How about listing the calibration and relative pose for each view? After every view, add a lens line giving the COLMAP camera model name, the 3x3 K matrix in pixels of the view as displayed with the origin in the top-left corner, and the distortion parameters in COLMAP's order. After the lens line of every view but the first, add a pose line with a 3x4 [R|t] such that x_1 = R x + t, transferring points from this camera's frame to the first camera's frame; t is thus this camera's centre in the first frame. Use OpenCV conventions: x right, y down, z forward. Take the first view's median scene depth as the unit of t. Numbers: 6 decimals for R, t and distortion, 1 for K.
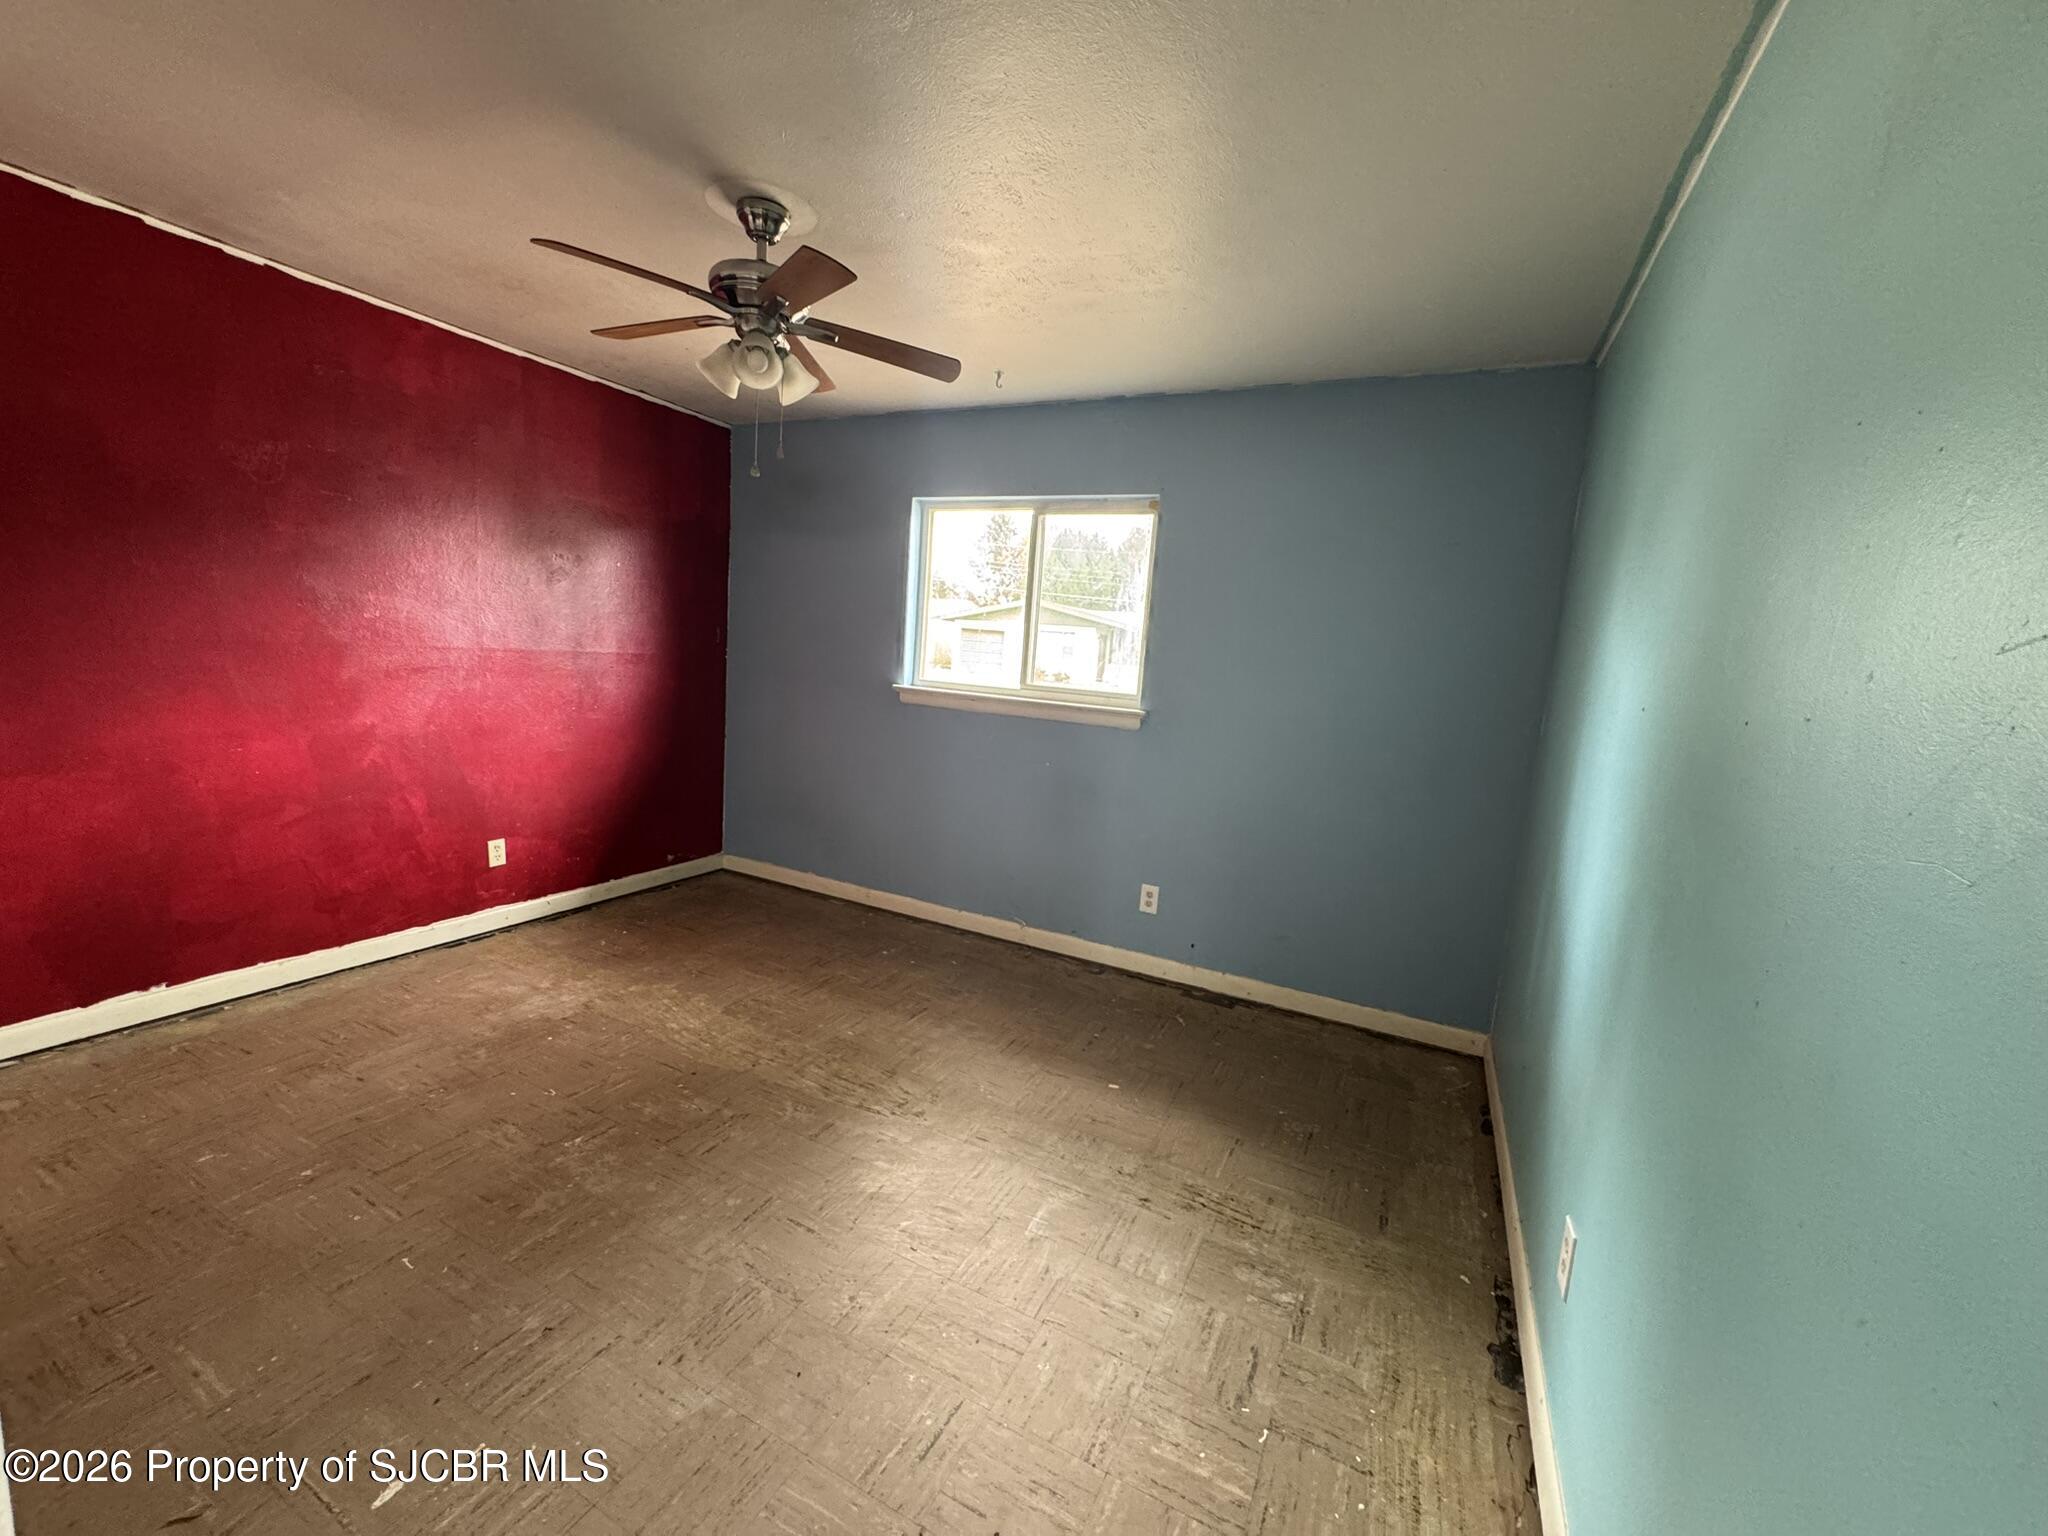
lens RADIAL K [[815.6, 0, 1016.5], [0, 815.6, 769.5], [0, 0, 1]] dist [-0.001733, 0.000135]
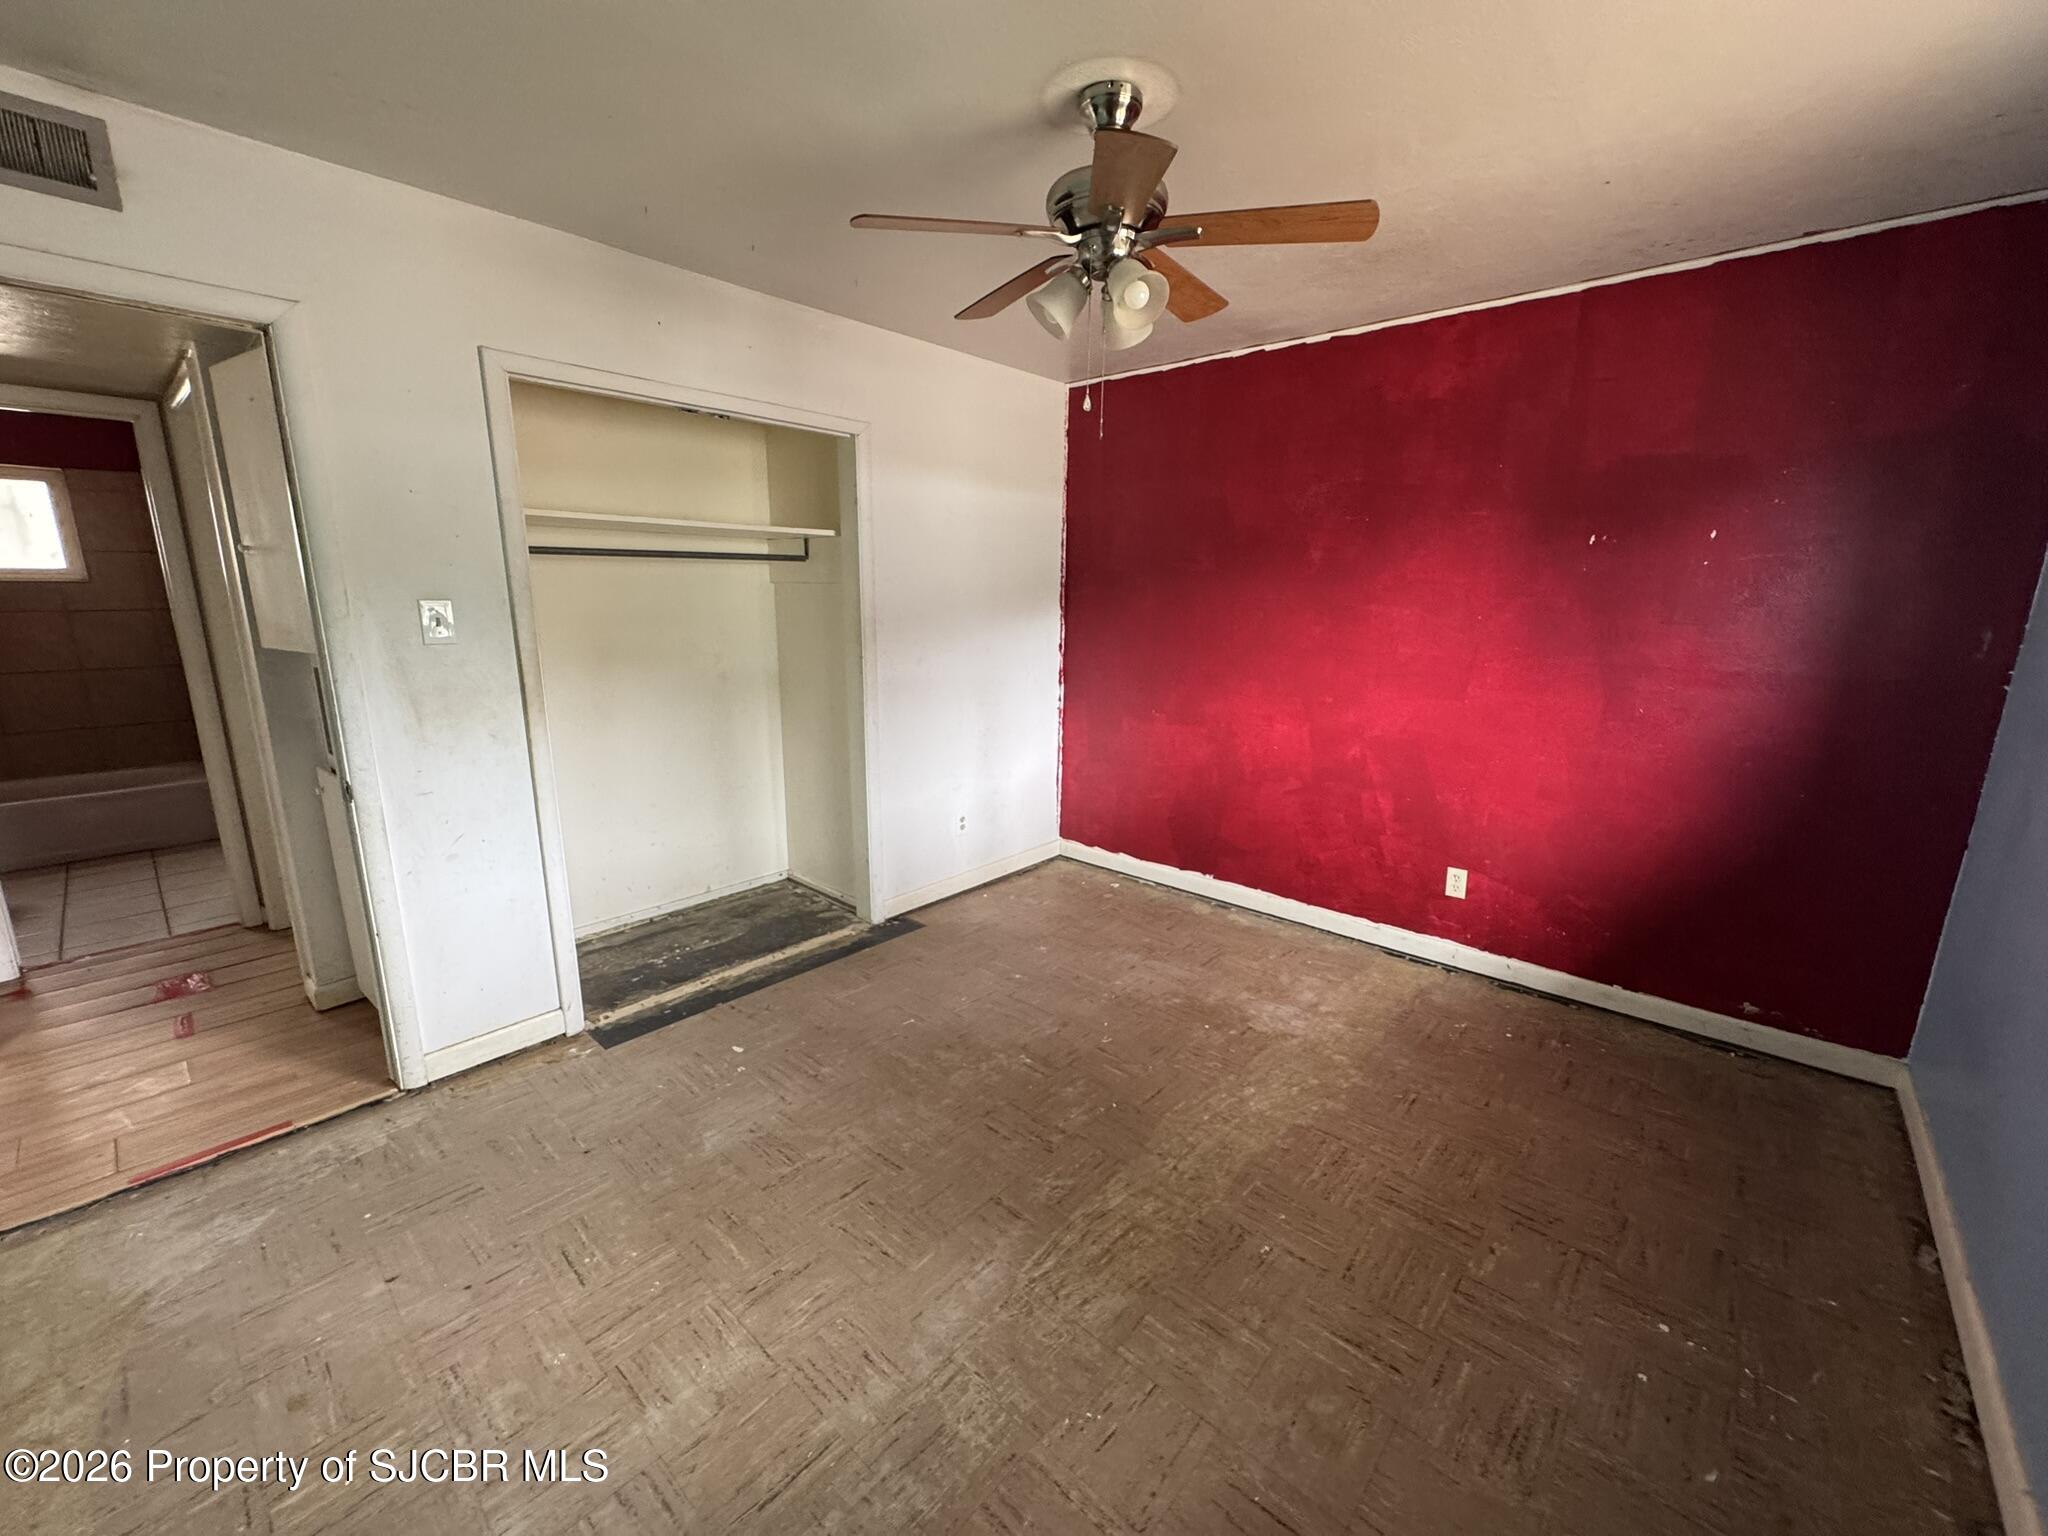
lens RADIAL K [[815.6, 0, 1021.5], [0, 815.6, 765.1], [0, 0, 1]] dist [-0.001733, 0.000135]
pose [[-0.251291, 0.130883, -0.959022, 0.381510], [-0.168861, 0.969692, 0.176586, -0.117694], [0.953068, 0.206315, -0.221574, 0.823637]]
